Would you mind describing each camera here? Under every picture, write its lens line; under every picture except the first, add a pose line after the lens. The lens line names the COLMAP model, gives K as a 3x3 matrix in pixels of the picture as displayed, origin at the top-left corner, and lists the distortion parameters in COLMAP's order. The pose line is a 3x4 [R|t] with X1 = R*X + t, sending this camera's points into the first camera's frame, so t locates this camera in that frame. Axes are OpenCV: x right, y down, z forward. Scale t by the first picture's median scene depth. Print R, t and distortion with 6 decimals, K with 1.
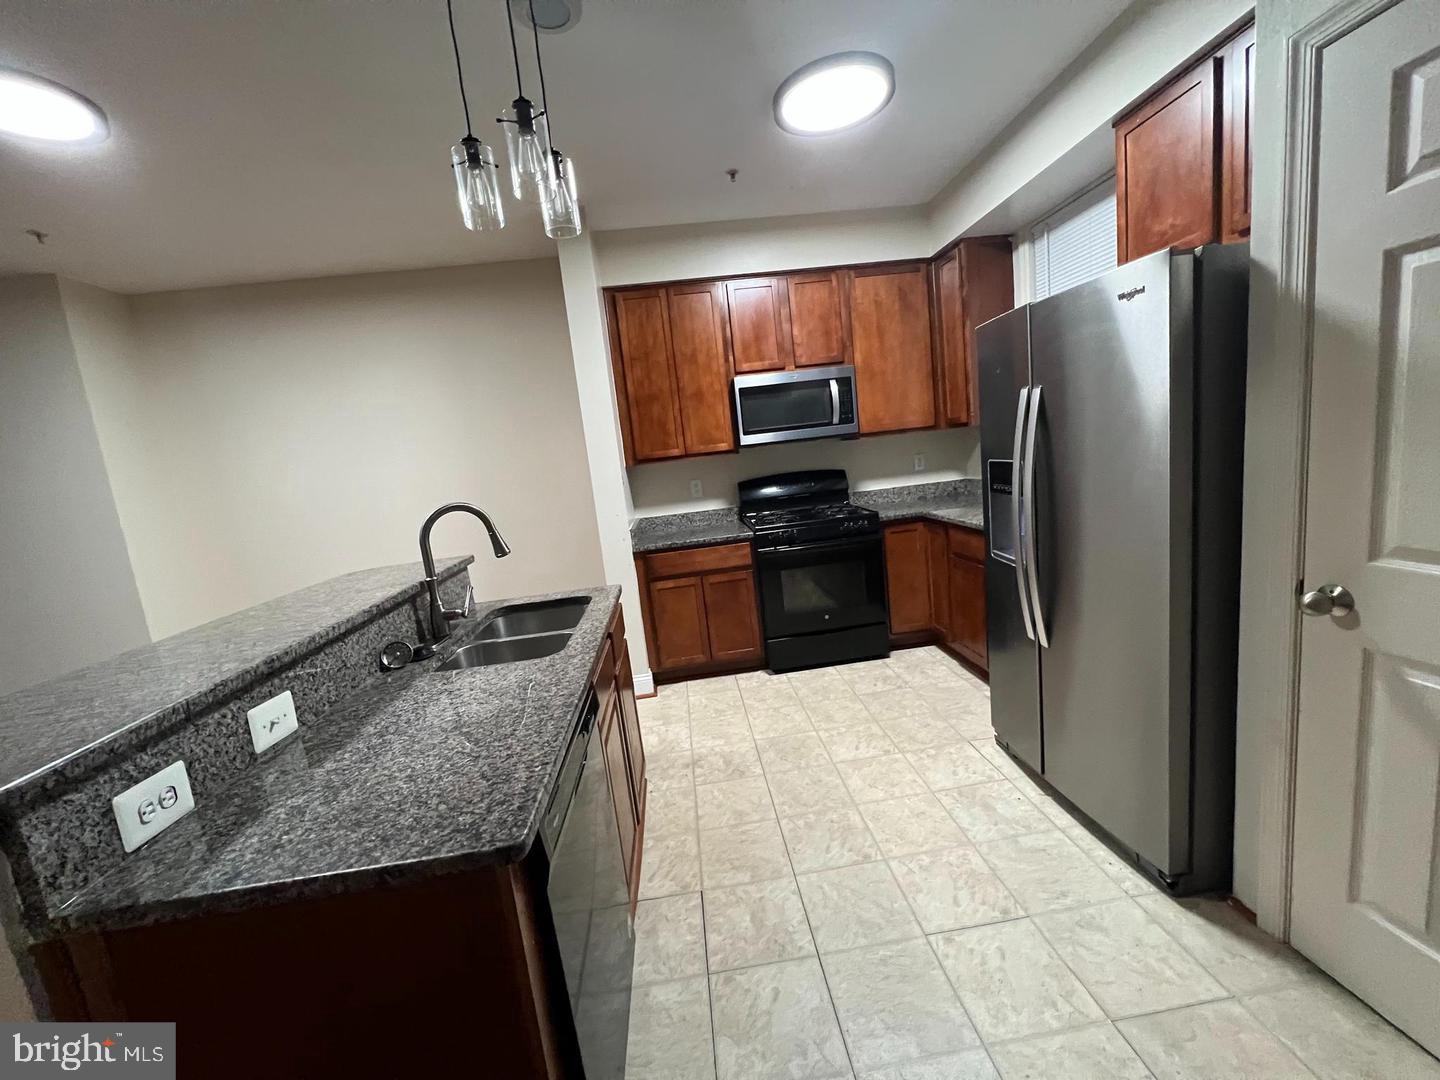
lens RADIAL K [[572.1, 0, 716.2], [0, 572.1, 537.3], [0, 0, 1]] dist [-0.001985, -0.000171]
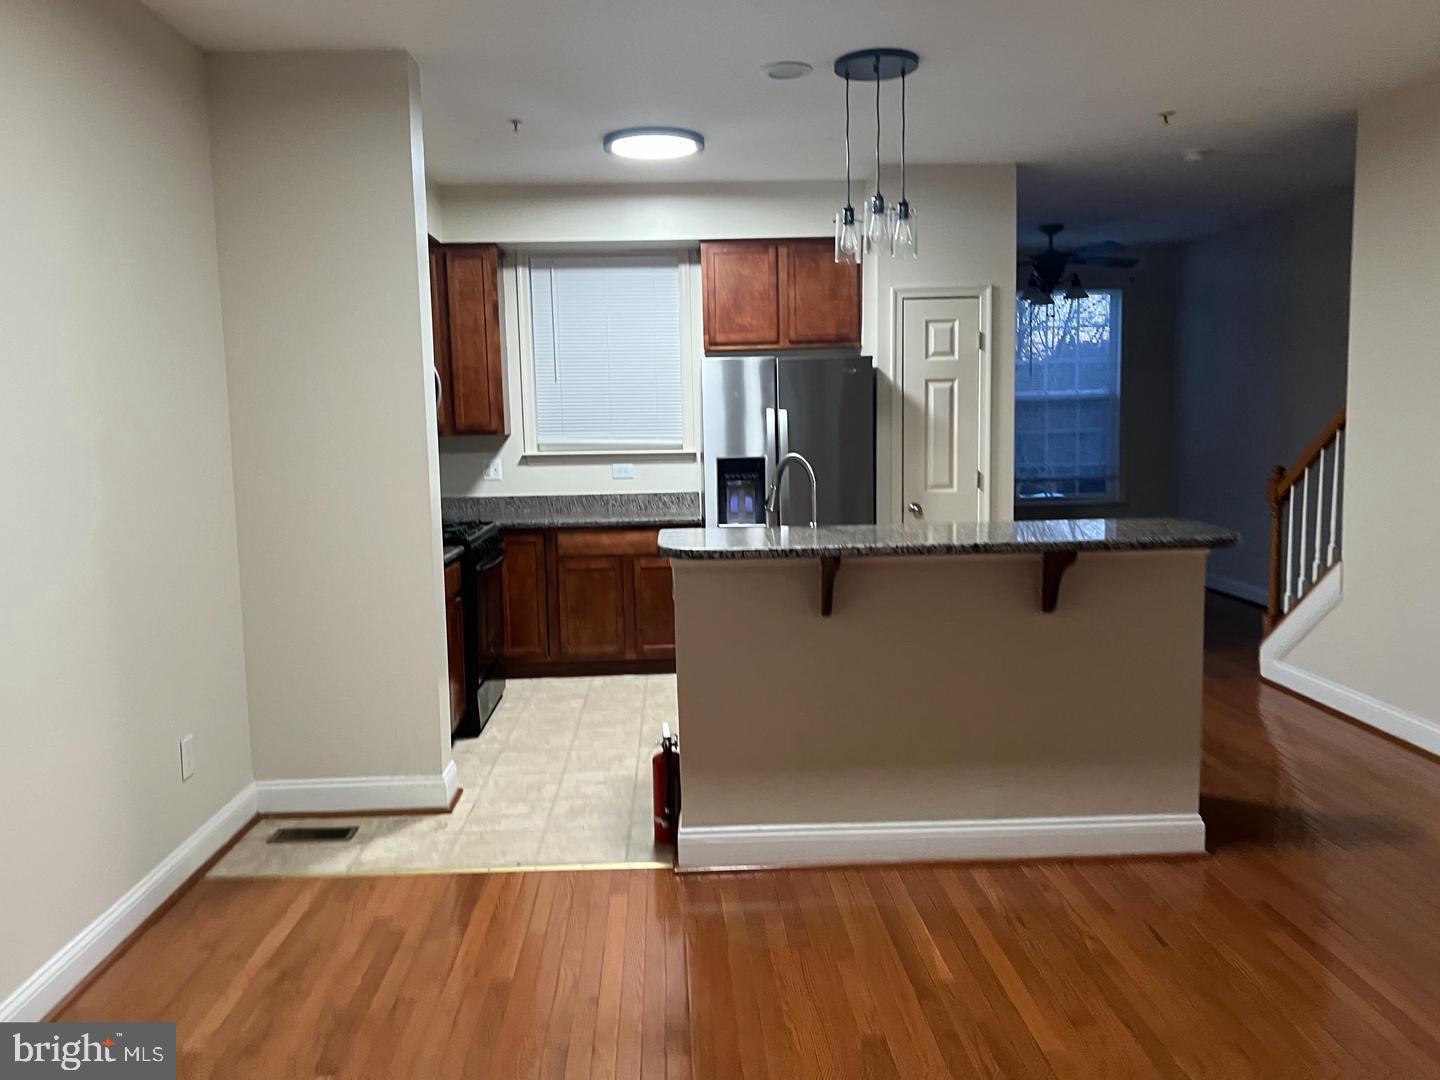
lens RADIAL K [[1075.1, 0, 722.1], [0, 1075.1, 529.7], [0, 0, 1]] dist [0.030110, -0.005579]
pose [[0.042896, 0.005253, 0.999066, -2.755913], [0.162026, 0.986712, -0.012144, 0.088337], [-0.985854, 0.162396, 0.041475, 1.235165]]
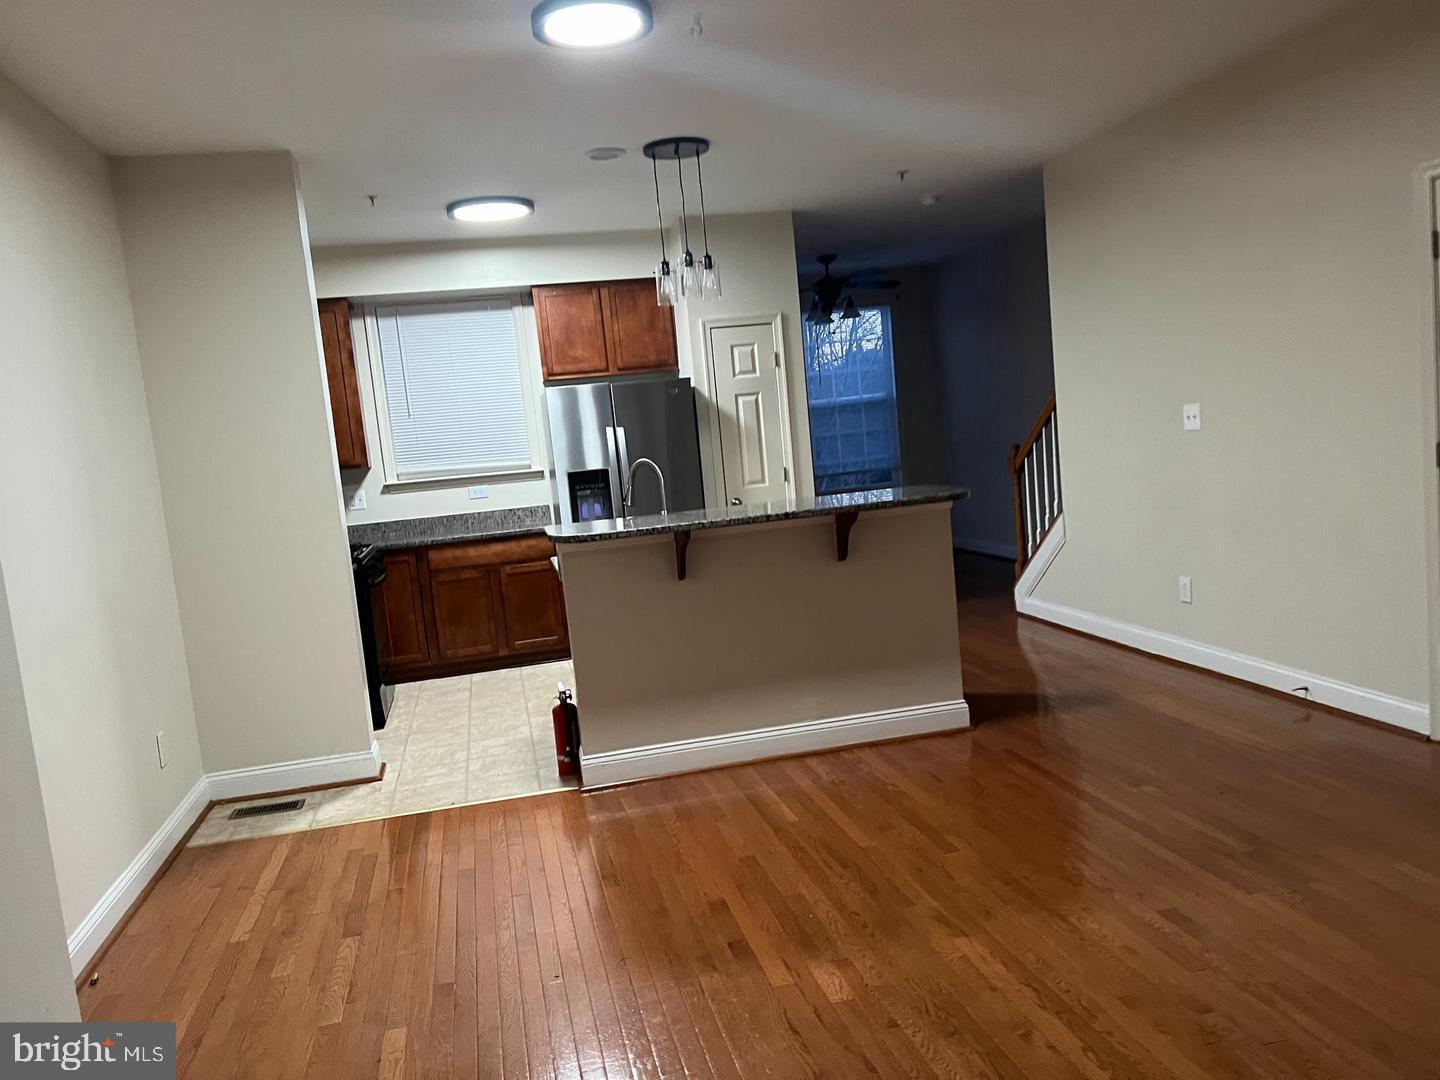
lens RADIAL K [[1073.2, 0, 720.0], [0, 1073.2, 540.0], [0, 0, 1]] dist [0.105602, -0.185946]
pose [[-0.122795, 0.018226, 0.992265, -3.377524], [0.250578, 0.968006, 0.013229, 0.151912], [-0.960277, 0.250264, -0.123433, 1.365241]]
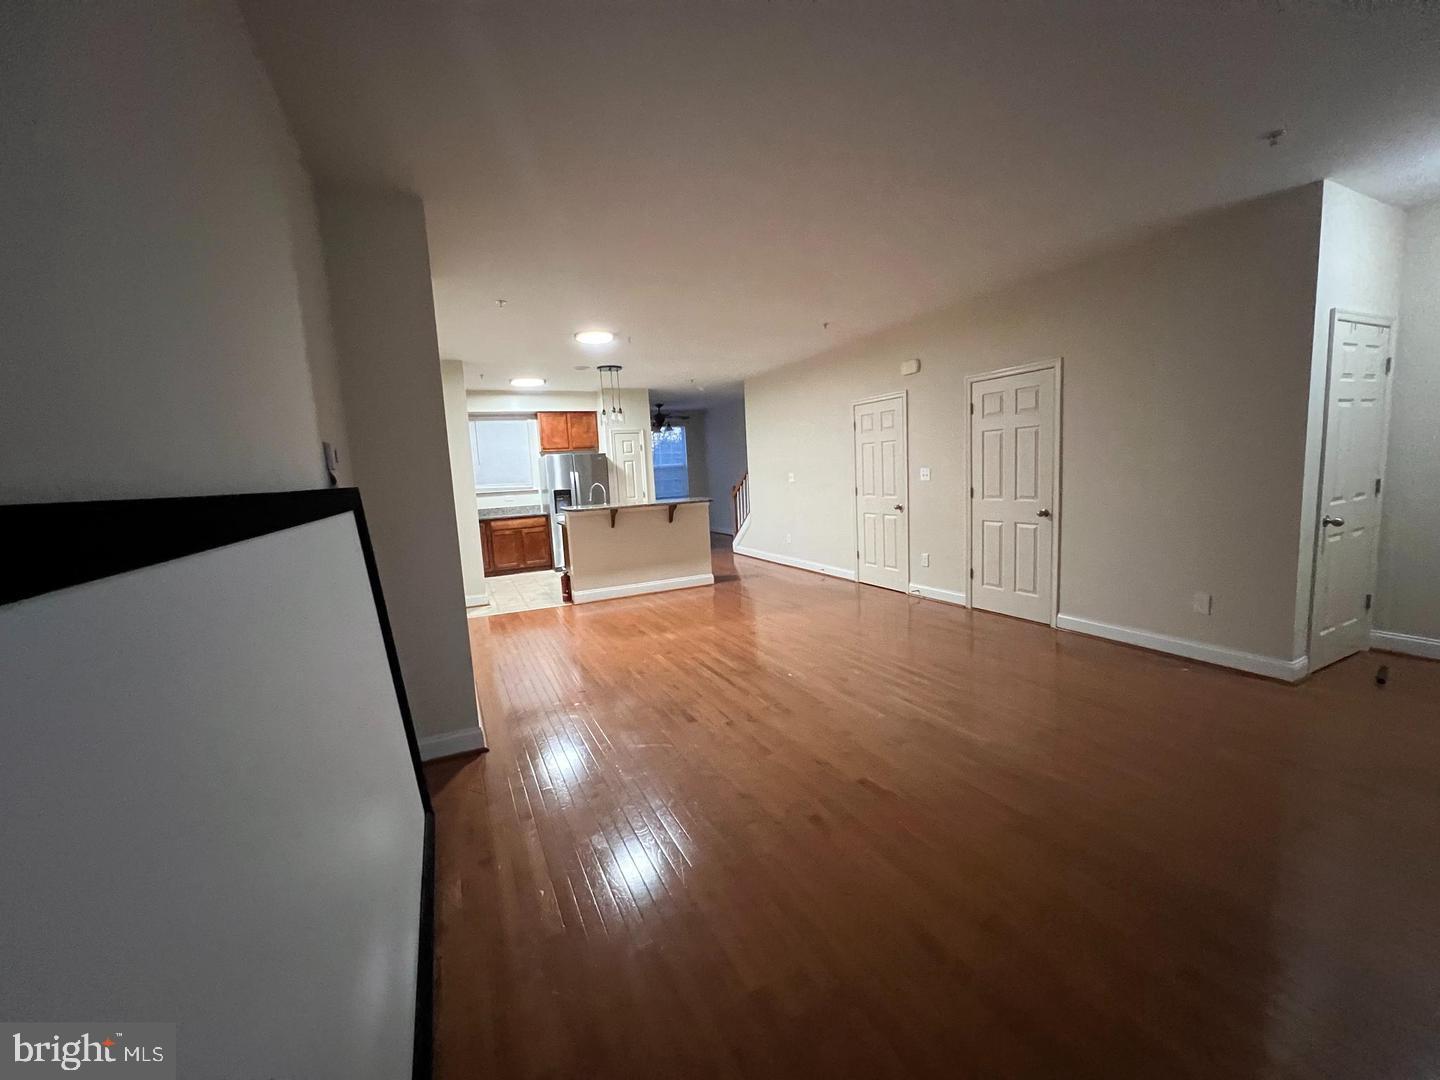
lens RADIAL K [[572.1, 0, 716.2], [0, 572.1, 537.3], [0, 0, 1]] dist [-0.001985, -0.000171]
pose [[-0.338537, 0.018321, 0.940775, -4.644005], [0.223790, 0.972689, 0.061588, 0.240774], [-0.913953, 0.231386, -0.333391, 1.827760]]
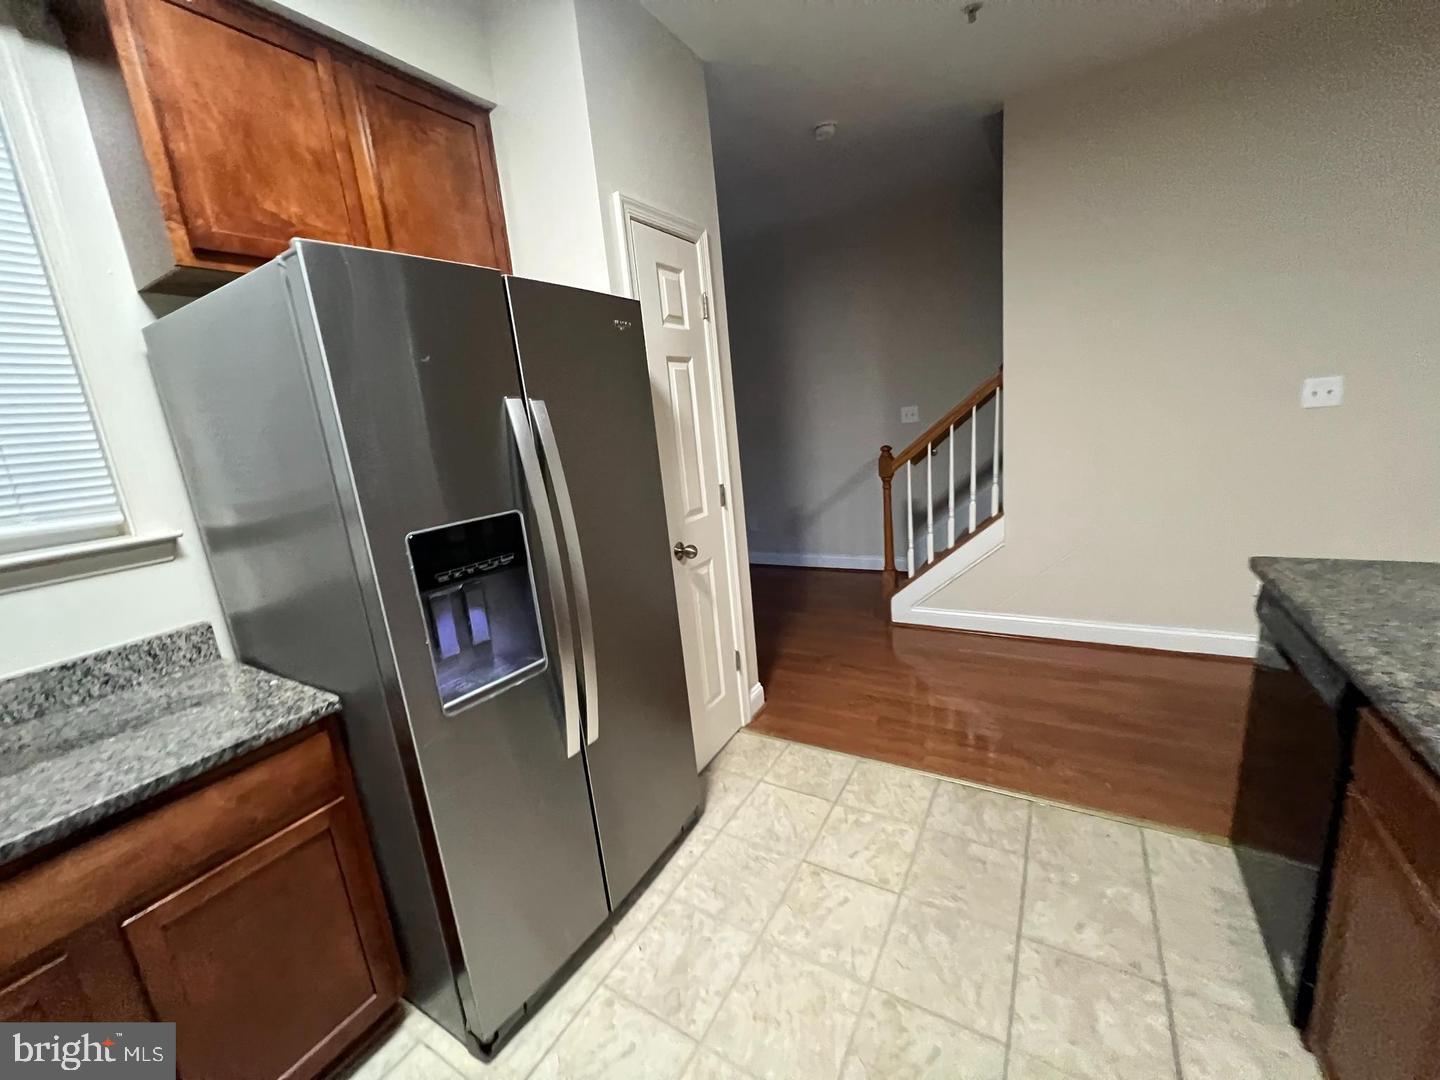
lens RADIAL K [[572.1, 0, 716.2], [0, 572.1, 537.3], [0, 0, 1]] dist [-0.001985, -0.000171]
pose [[-0.795013, 0.062389, 0.603376, -0.034891], [0.267112, 0.929072, 0.255882, -0.253575], [-0.544615, 0.364598, -0.755289, 1.659438]]
